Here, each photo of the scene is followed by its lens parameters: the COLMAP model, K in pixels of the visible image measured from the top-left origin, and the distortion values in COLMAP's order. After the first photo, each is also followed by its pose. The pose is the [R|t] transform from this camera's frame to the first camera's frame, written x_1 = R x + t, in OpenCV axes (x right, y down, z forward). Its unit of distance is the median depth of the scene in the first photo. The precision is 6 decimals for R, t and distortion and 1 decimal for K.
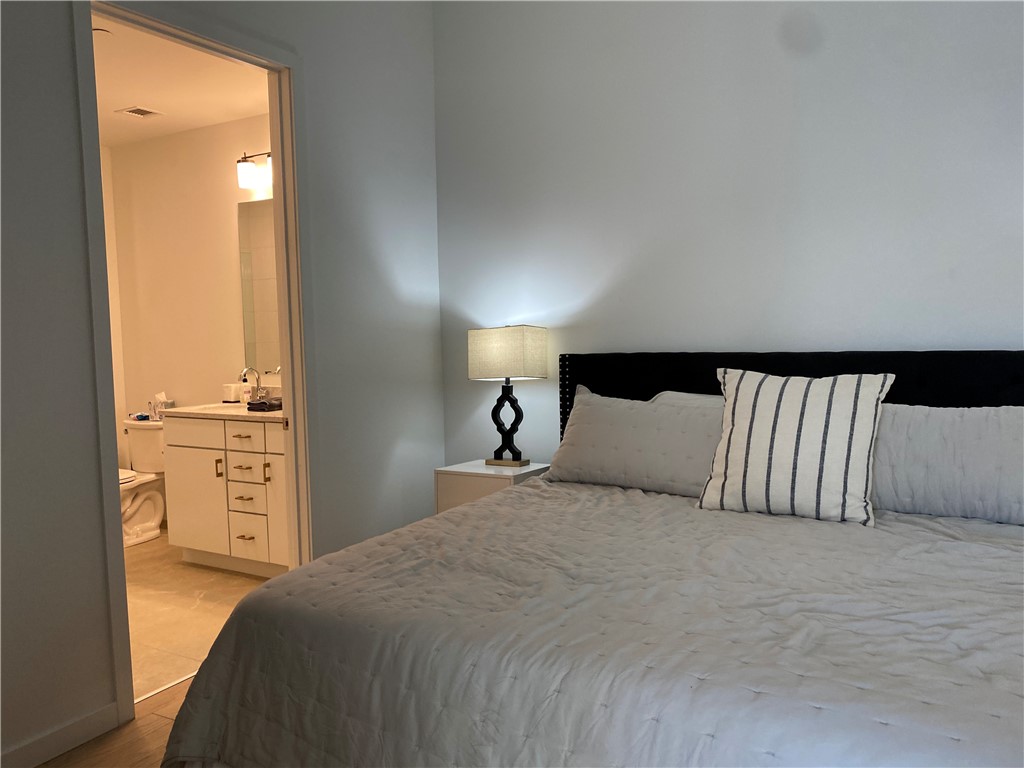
lens RADIAL K [[774.1, 0, 472.5], [0, 774.1, 384.1], [0, 0, 1]] dist [0.049263, -0.075297]
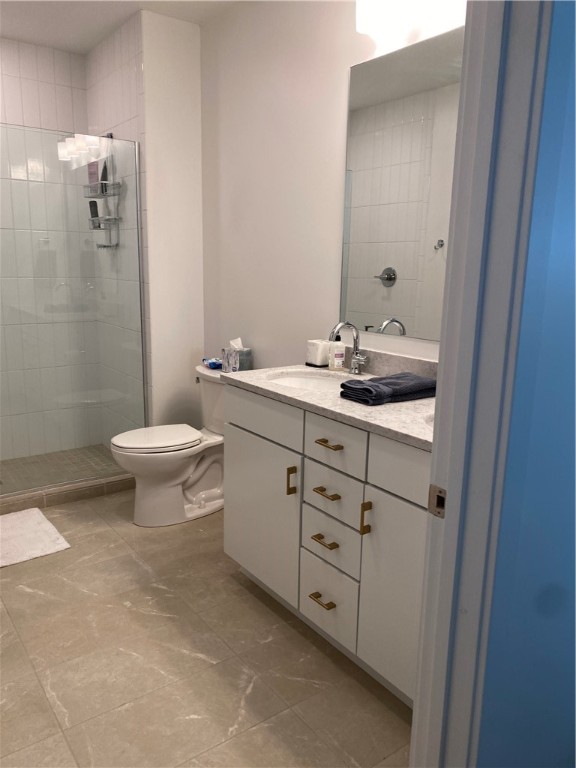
lens RADIAL K [[580.6, 0, 282.3], [0, 580.6, 384.5], [0, 0, 1]] dist [0.049263, -0.075297]
pose [[0.933372, 0.113319, -0.340551, -0.163906], [-0.067902, 0.987466, 0.142479, -0.037147], [0.352428, -0.109862, 0.929368, 0.514096]]
